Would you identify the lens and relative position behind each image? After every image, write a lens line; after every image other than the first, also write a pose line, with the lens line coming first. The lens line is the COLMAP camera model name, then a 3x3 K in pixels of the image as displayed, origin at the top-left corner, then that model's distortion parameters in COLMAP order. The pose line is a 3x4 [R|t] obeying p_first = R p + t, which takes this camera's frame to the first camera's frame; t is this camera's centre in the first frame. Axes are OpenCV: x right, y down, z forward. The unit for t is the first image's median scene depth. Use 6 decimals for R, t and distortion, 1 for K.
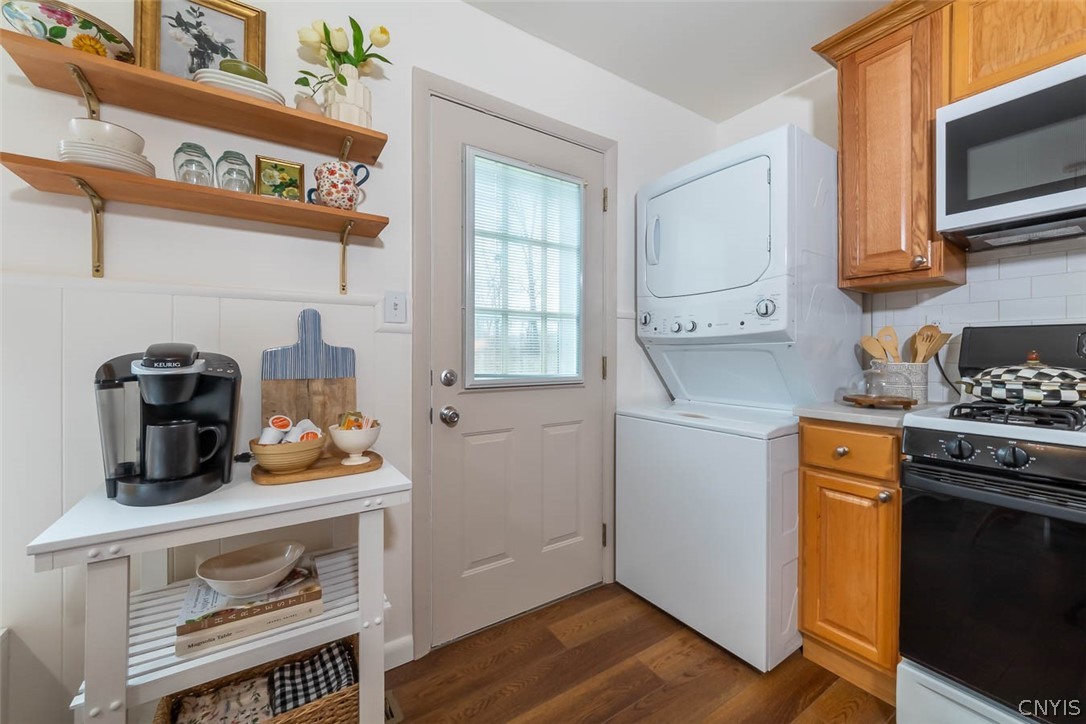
lens RADIAL K [[396.8, 0, 493.8], [0, 396.8, 355.5], [0, 0, 1]] dist [-0.001130, -0.000067]
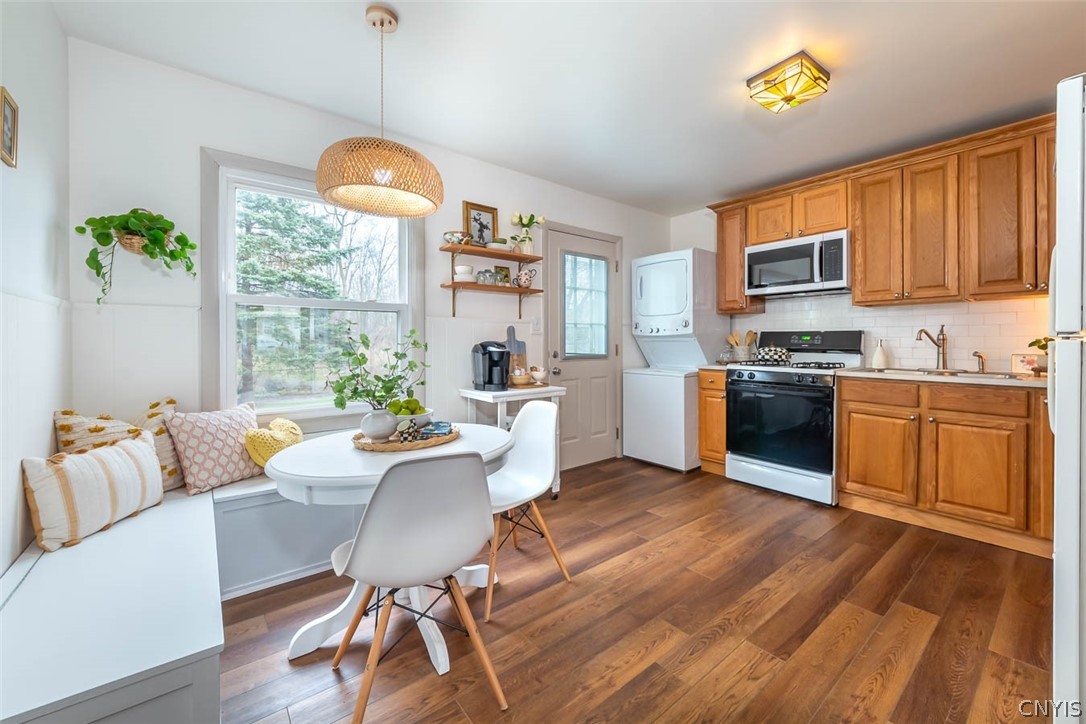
lens RADIAL K [[423.0, 0, 546.8], [0, 423.0, 342.0], [0, 0, 1]] dist [-0.000839, -0.000393]
pose [[0.981937, -0.003713, 0.189174, -0.678799], [0.004382, 0.999986, -0.003122, -0.006485], [-0.189160, 0.003894, 0.981939, -1.479709]]
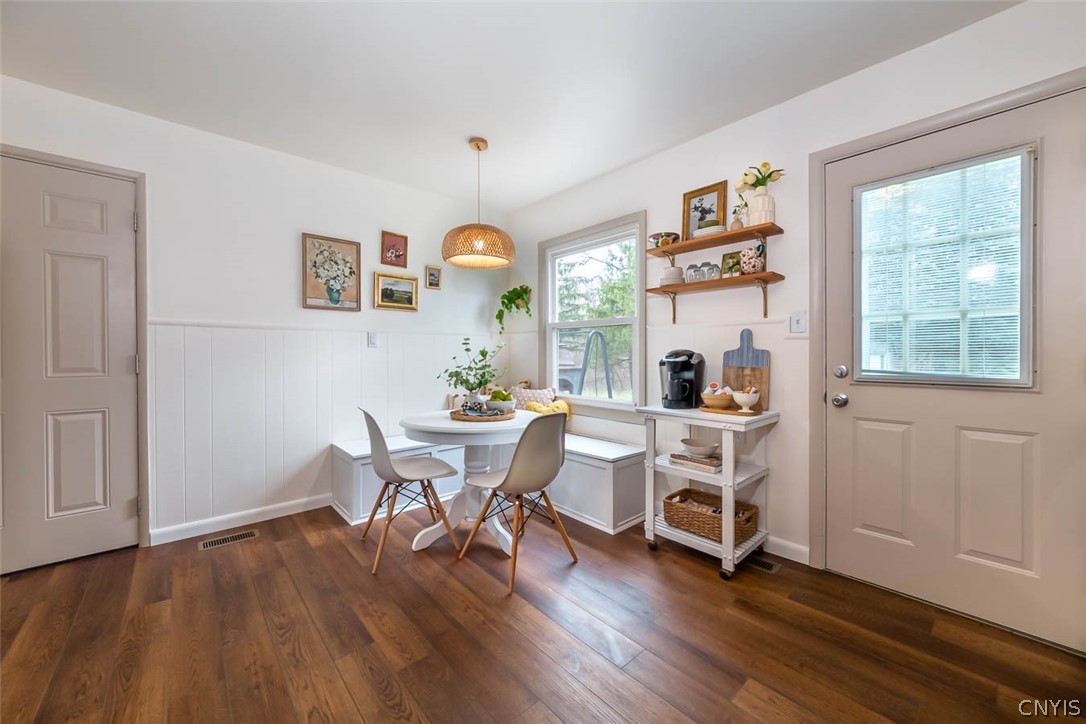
lens RADIAL K [[436.9, 0, 598.5], [0, 436.9, 357.1], [0, 0, 1]] dist [0.002090, 0.000243]
pose [[0.271827, 0.007932, -0.962313, 1.173714], [-0.000179, 0.999966, 0.008192, -0.004158], [0.962346, -0.002054, 0.271820, -0.177551]]
